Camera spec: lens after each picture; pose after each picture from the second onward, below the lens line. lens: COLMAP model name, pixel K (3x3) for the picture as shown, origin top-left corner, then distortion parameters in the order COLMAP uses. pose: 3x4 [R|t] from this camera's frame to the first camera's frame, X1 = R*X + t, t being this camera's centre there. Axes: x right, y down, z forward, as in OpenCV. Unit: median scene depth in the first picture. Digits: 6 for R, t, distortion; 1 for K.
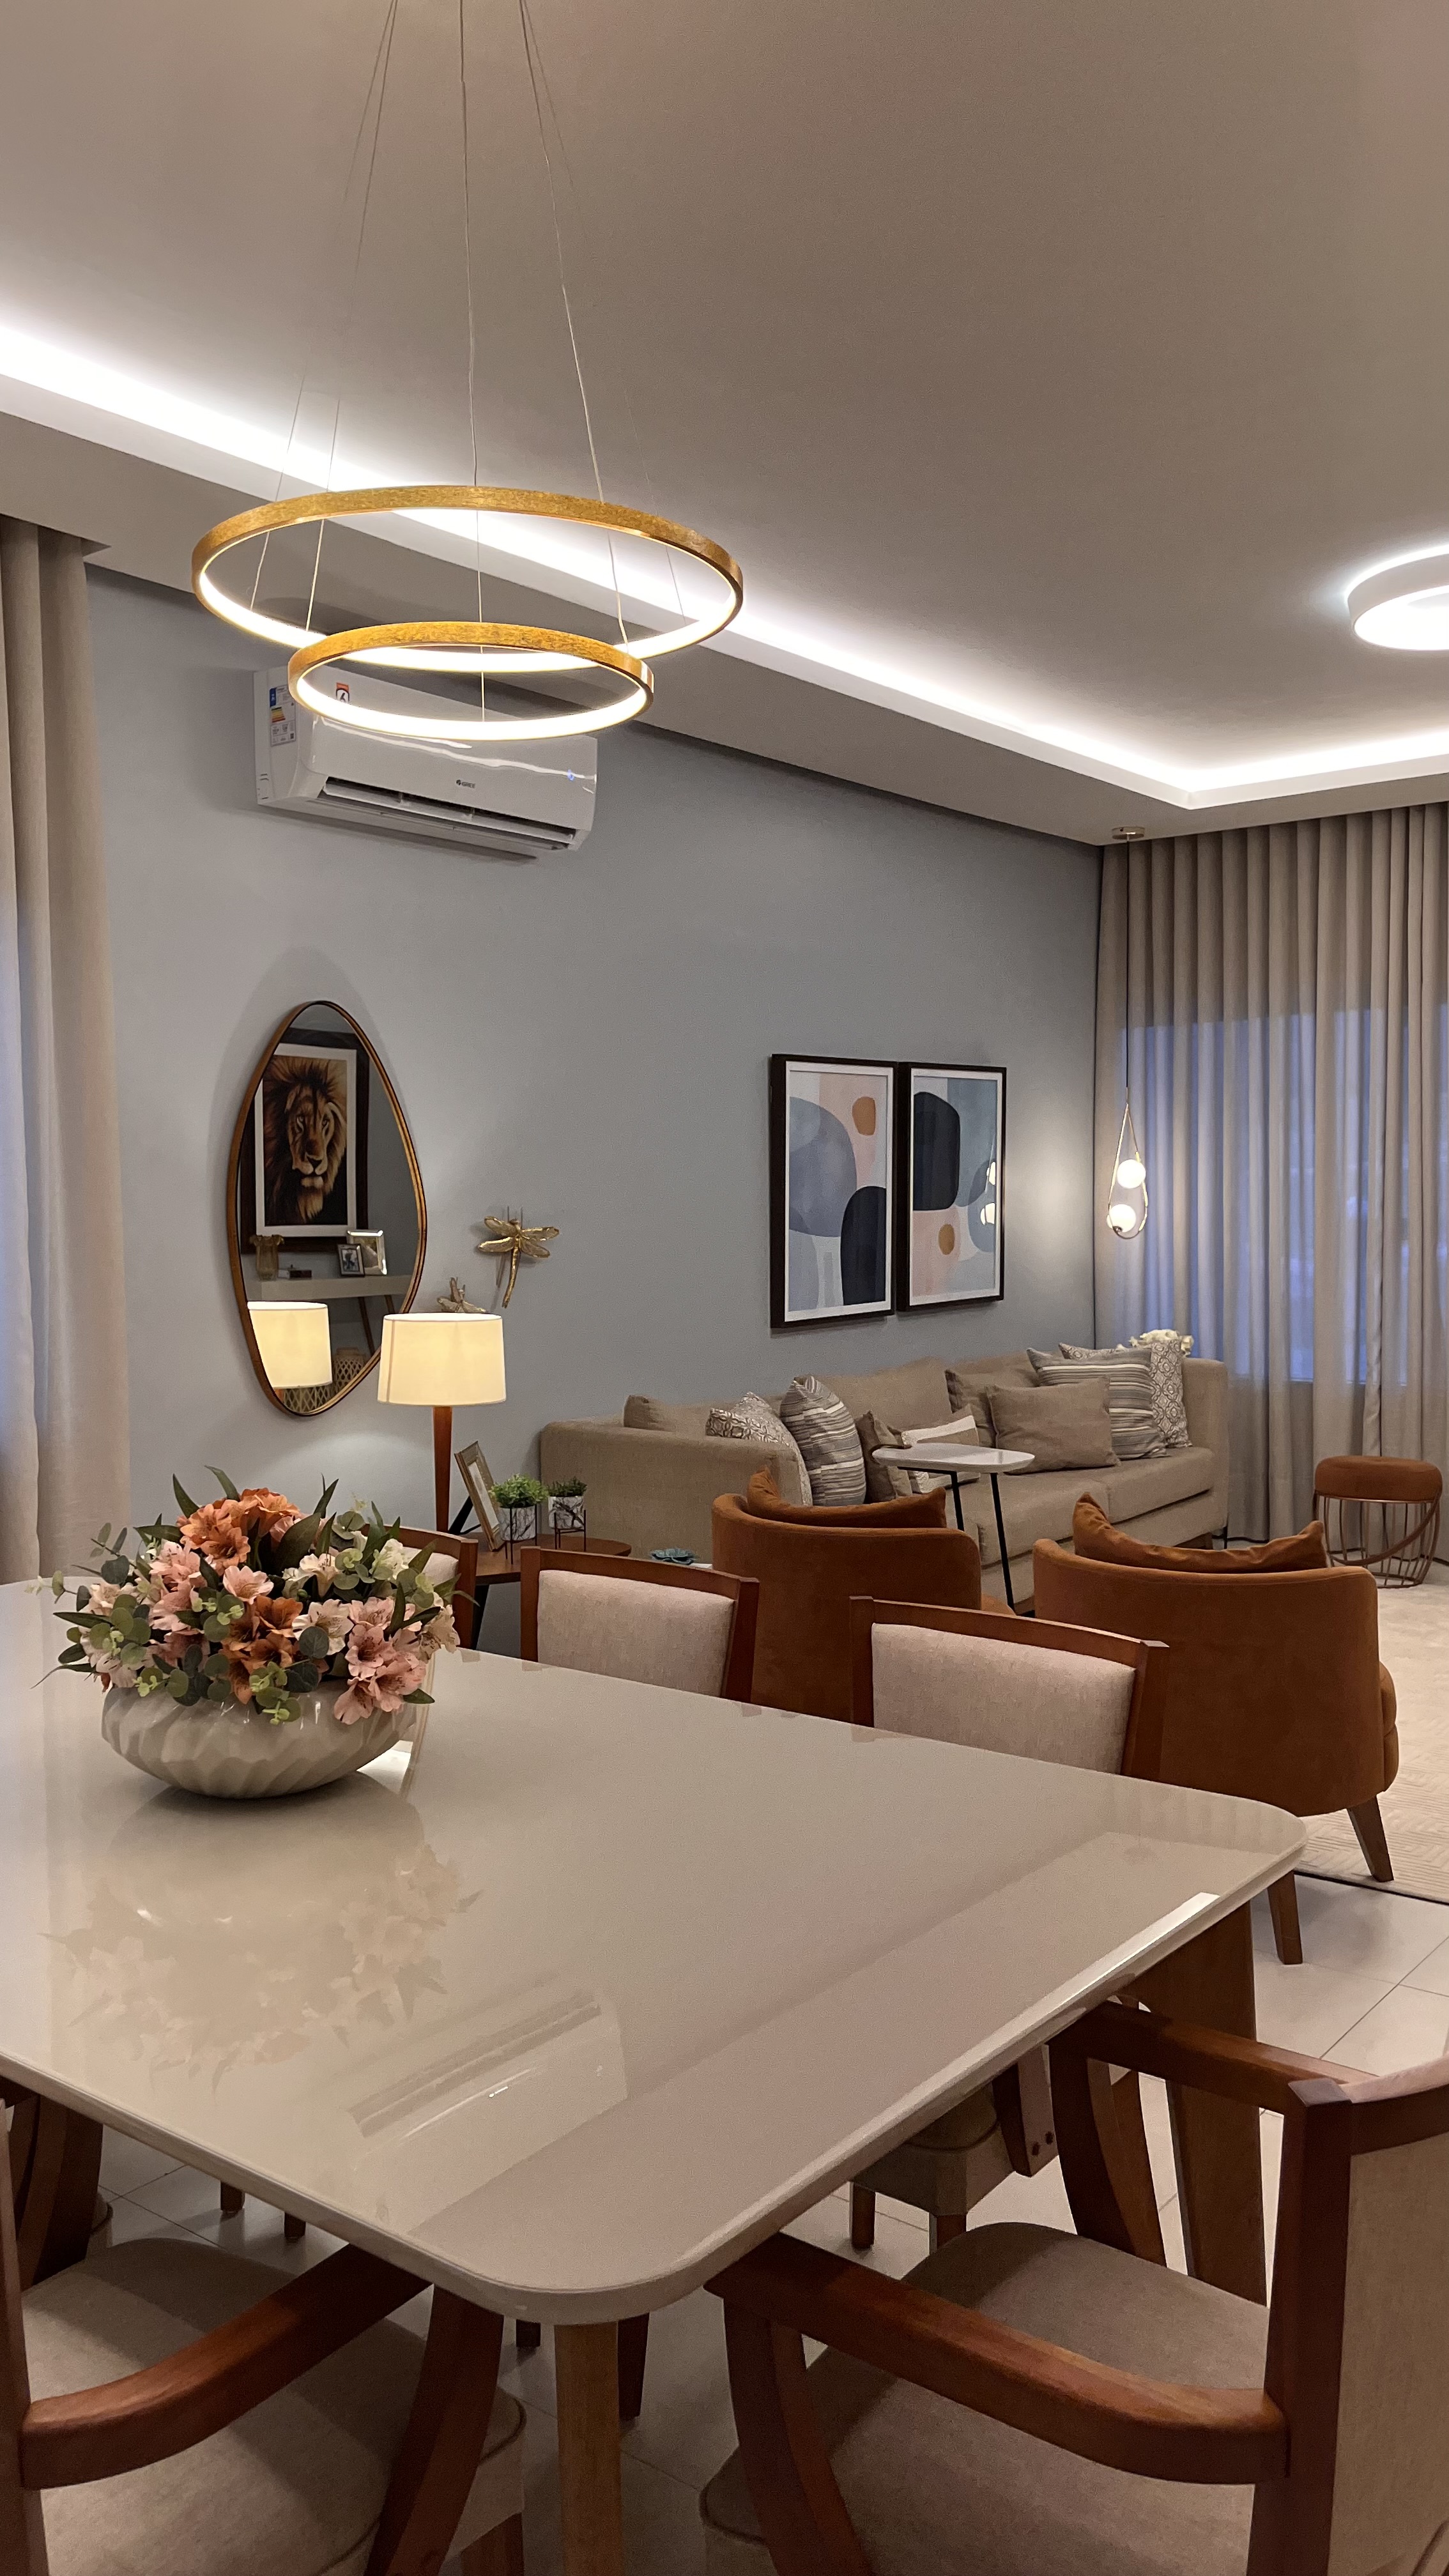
lens RADIAL K [[1967.4, 0, 734.2], [0, 1967.4, 1296.9], [0, 0, 1]] dist [0.069819, -0.081139]
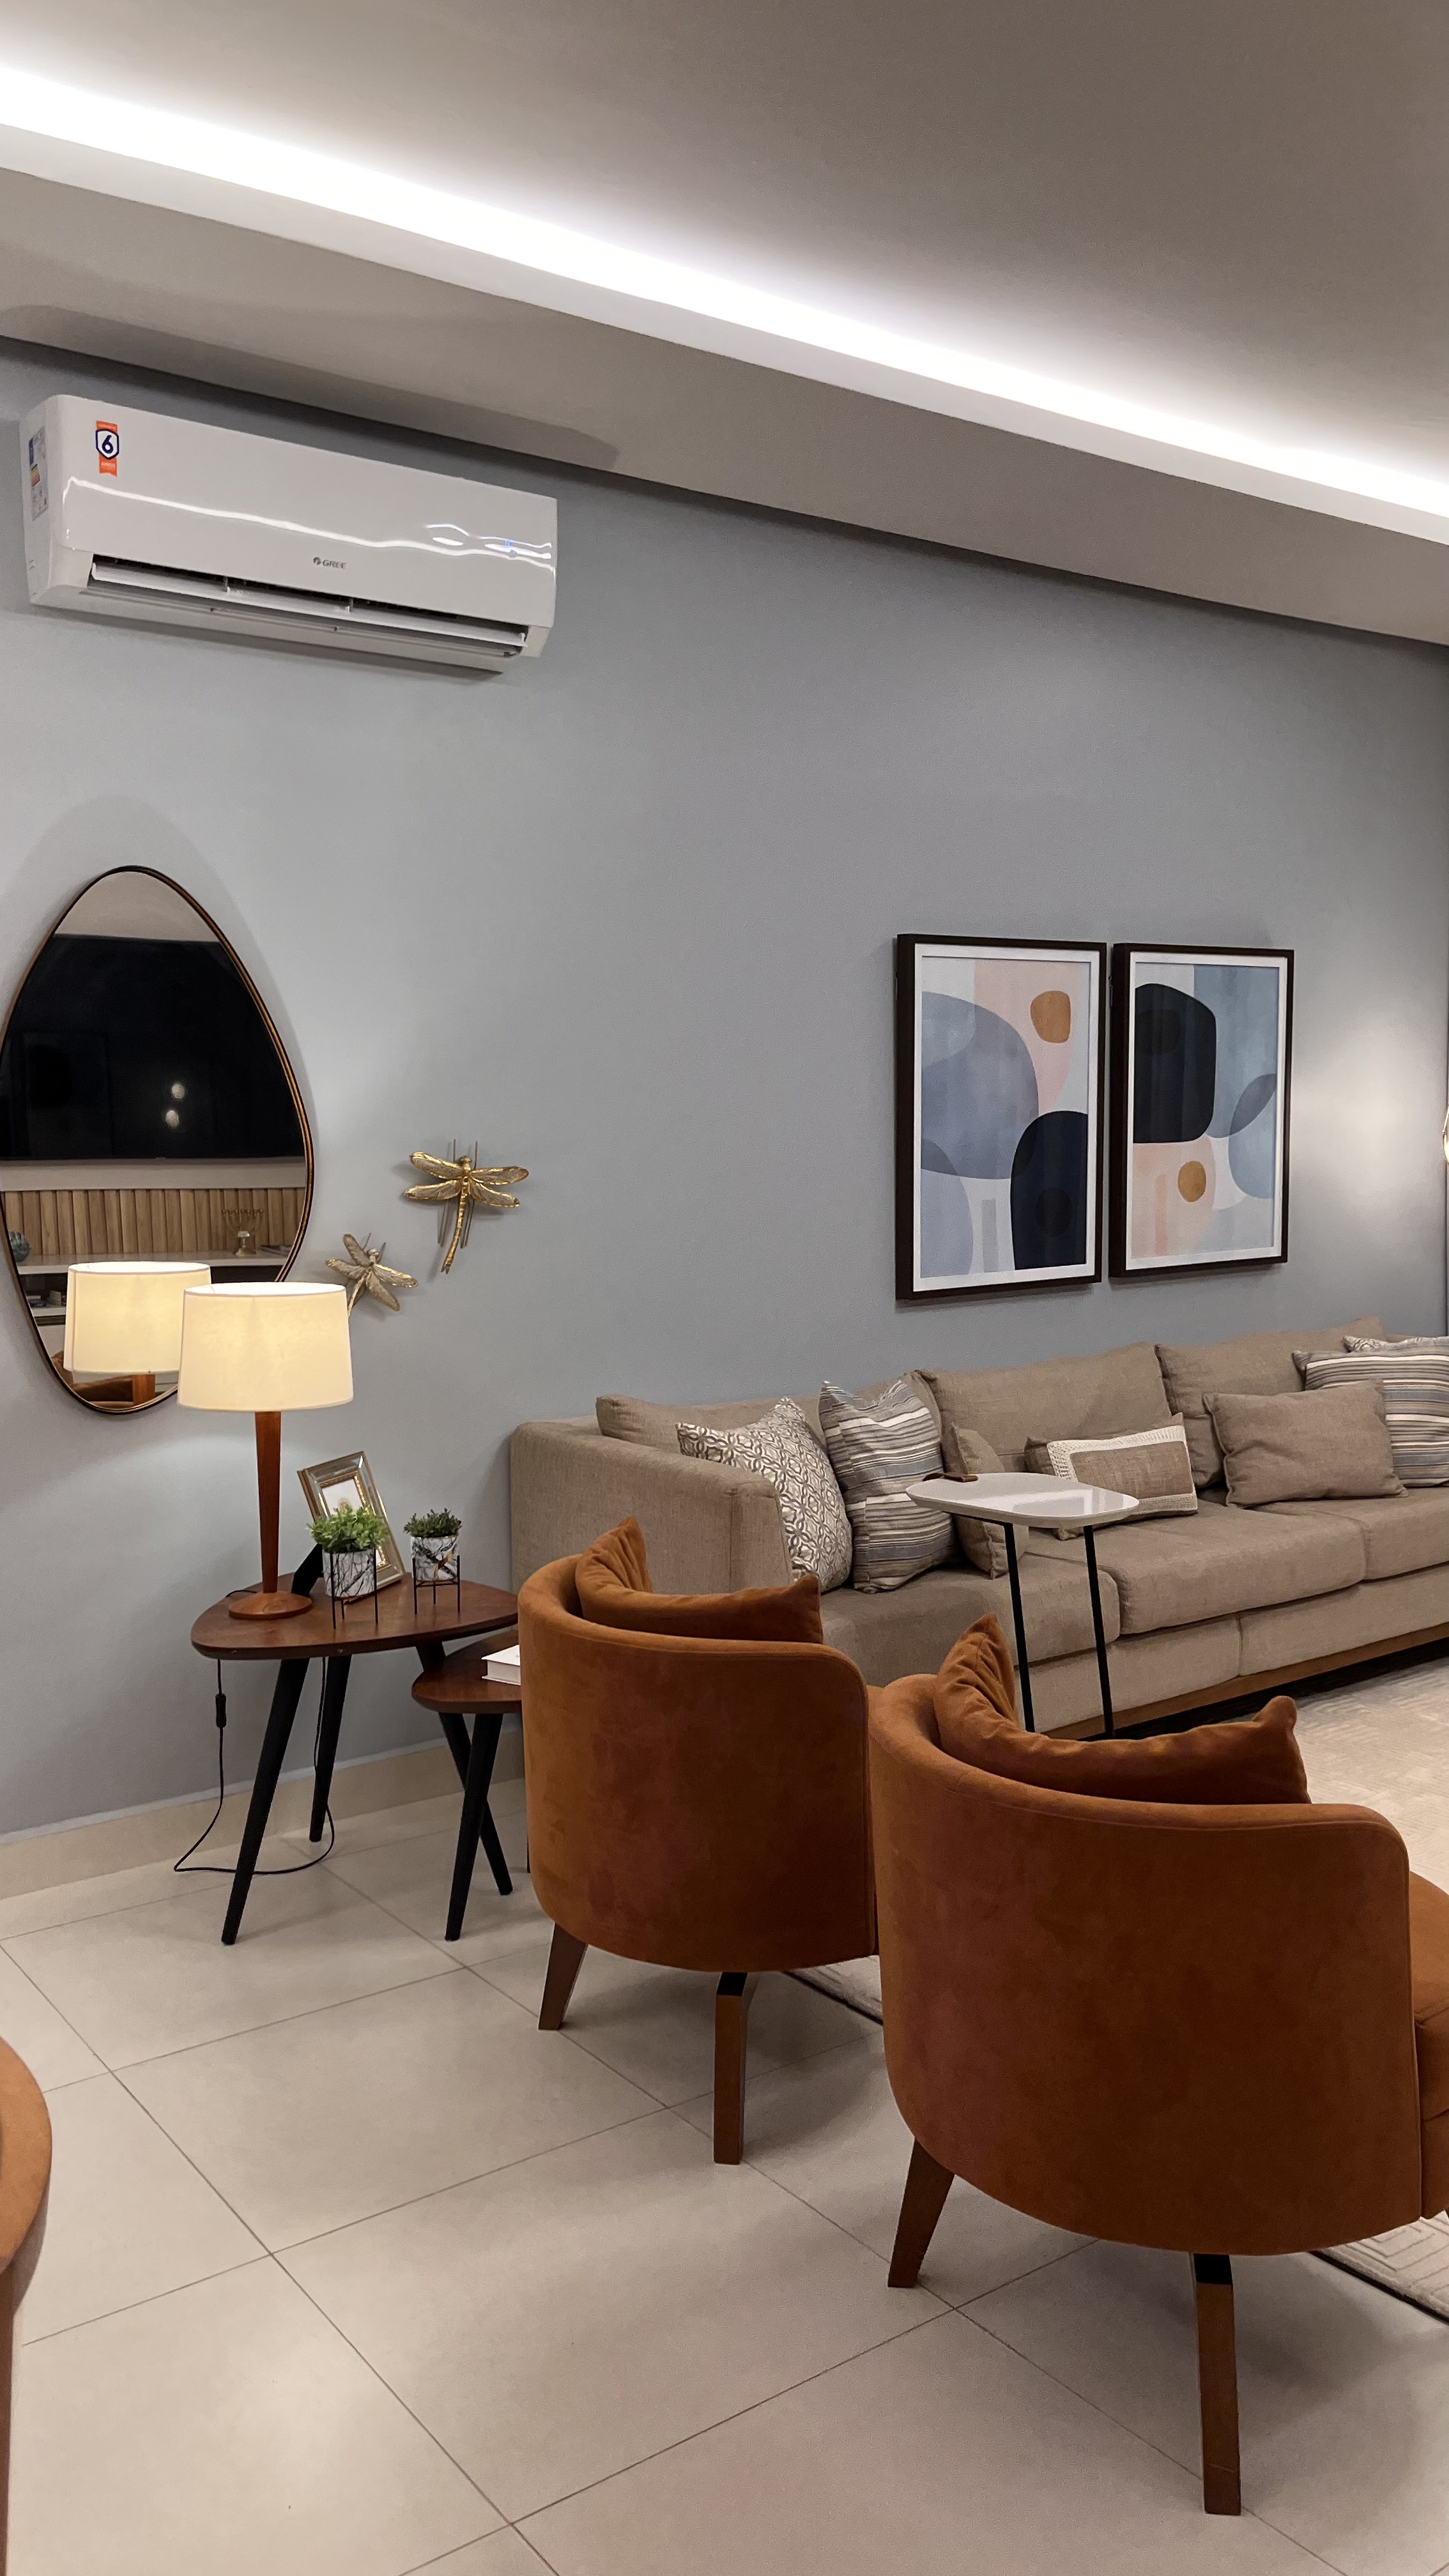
lens RADIAL K [[1967.4, 0, 735.3], [0, 1967.4, 1312.8], [0, 0, 1]] dist [0.069819, -0.081139]
pose [[0.959634, 0.022772, -0.280328, 0.205916], [-0.010604, 0.998938, 0.044848, -0.014808], [0.281052, -0.040065, 0.958856, 0.300972]]
